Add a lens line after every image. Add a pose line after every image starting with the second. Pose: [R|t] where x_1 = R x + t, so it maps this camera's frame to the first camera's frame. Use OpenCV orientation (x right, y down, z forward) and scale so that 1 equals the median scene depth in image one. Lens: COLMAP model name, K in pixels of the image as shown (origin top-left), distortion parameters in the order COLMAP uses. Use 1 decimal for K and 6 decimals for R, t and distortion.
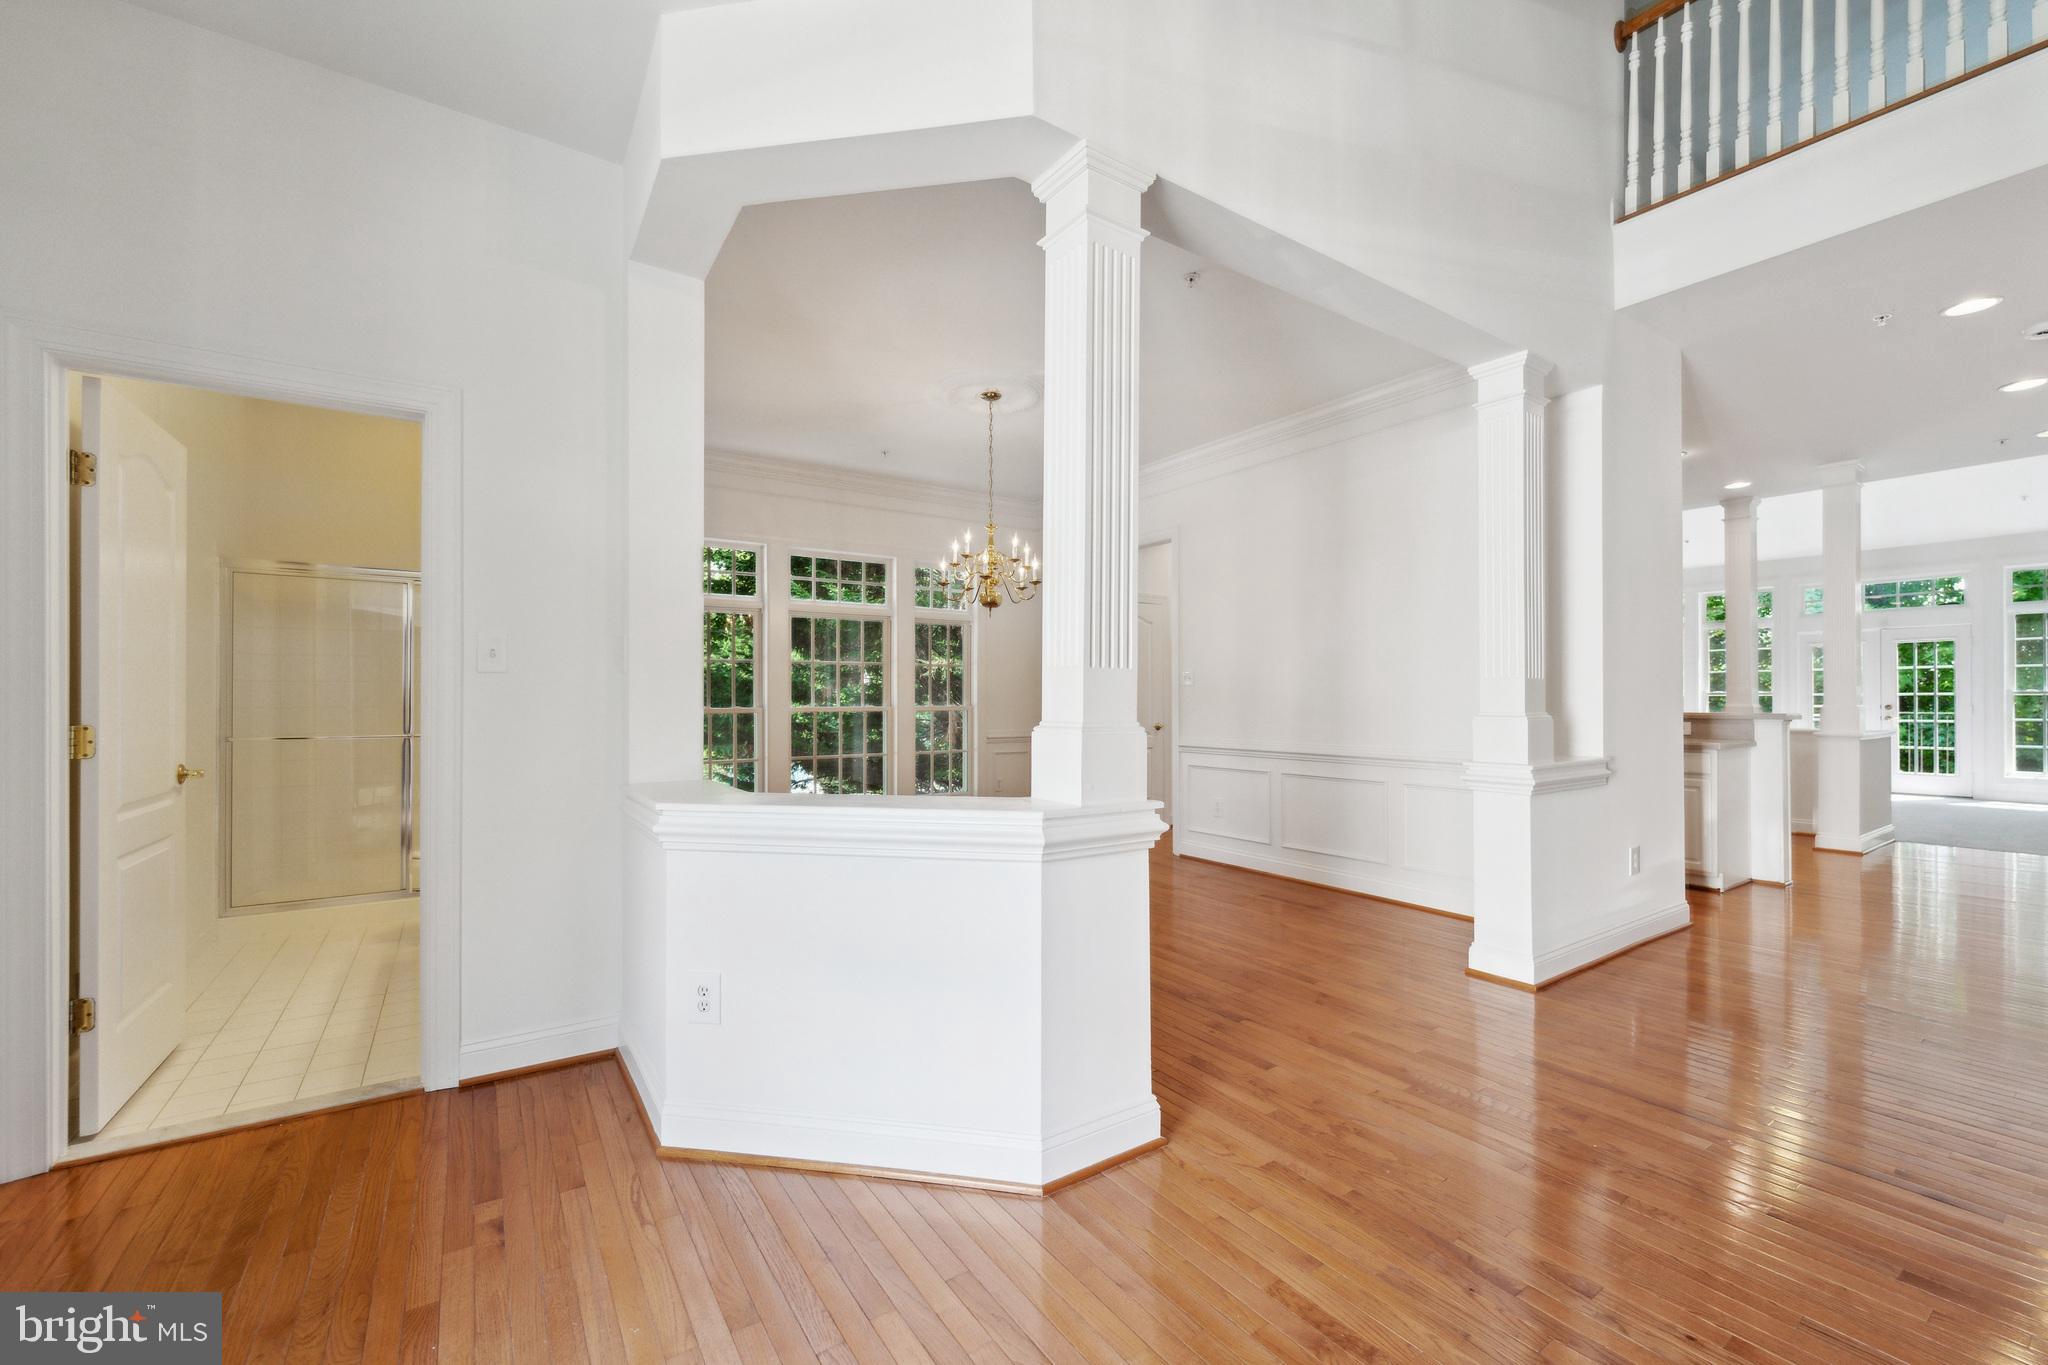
lens RADIAL K [[837.0, 0, 1034.0], [0, 837.0, 699.3], [0, 0, 1]] dist [-0.000498, 0.000174]
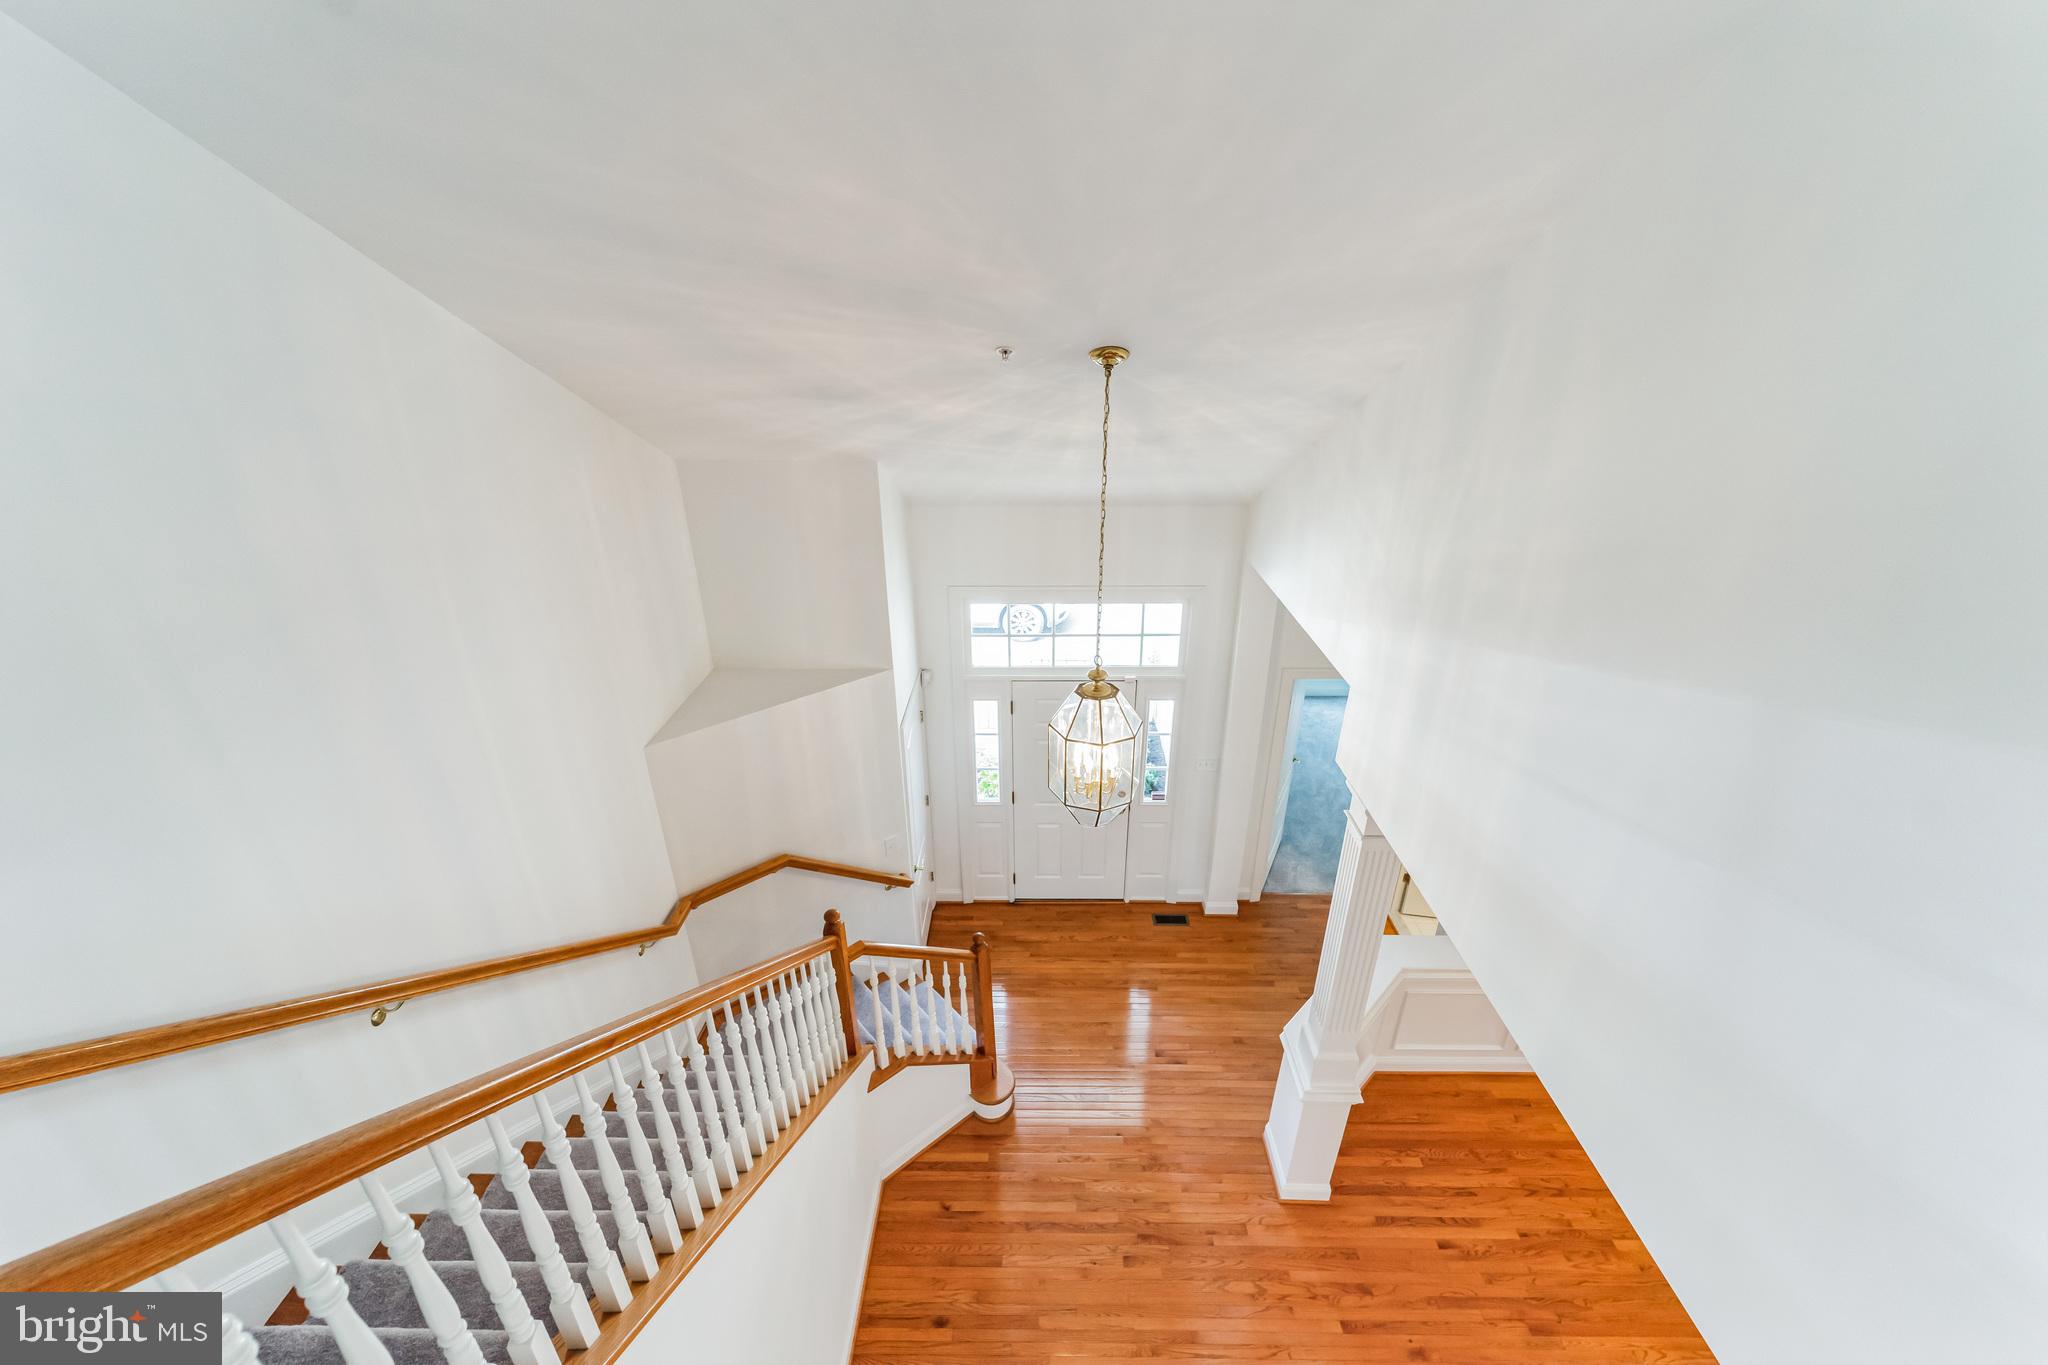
lens RADIAL K [[821.2, 0, 1024.0], [0, 821.2, 682.5], [0, 0, 1]] dist [-0.007549, 0.000101]
pose [[-0.580131, 0.366042, -0.727640, 0.528770], [0.007897, 0.895819, 0.444349, -0.532851], [0.814485, 0.252035, -0.522583, 0.416948]]
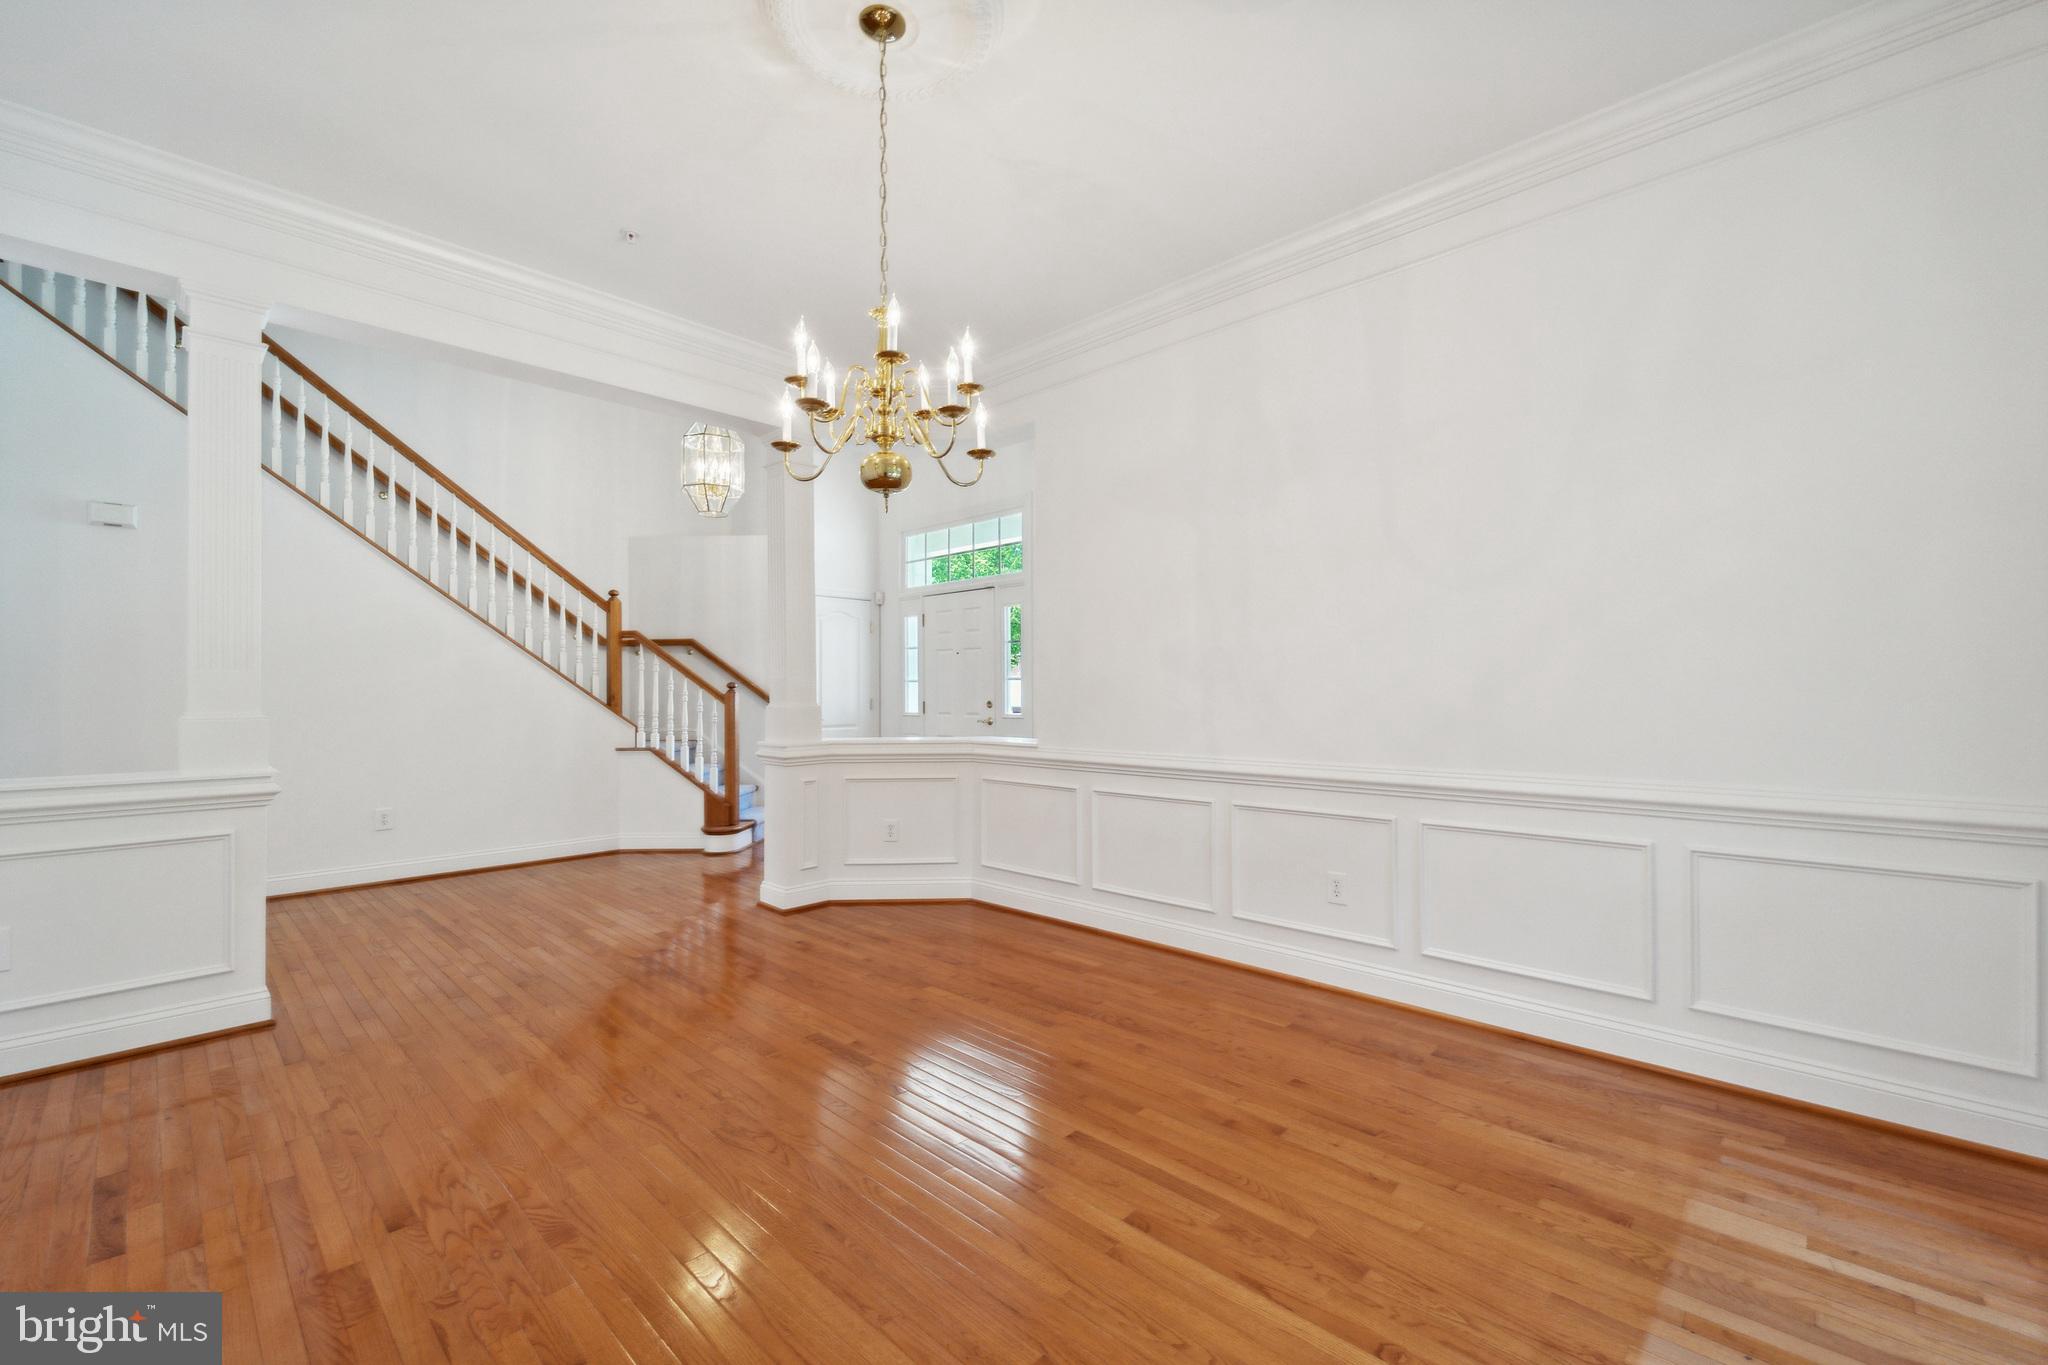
lens RADIAL K [[842.6, 0, 1024.0], [0, 842.6, 682.5], [0, 0, 1]] dist [0.000664, 0.000111]
pose [[-0.978827, 0.004349, -0.204645, -0.023526], [0.006032, 0.999953, -0.007604, -0.001175], [0.204602, -0.008678, -0.978807, 1.097473]]
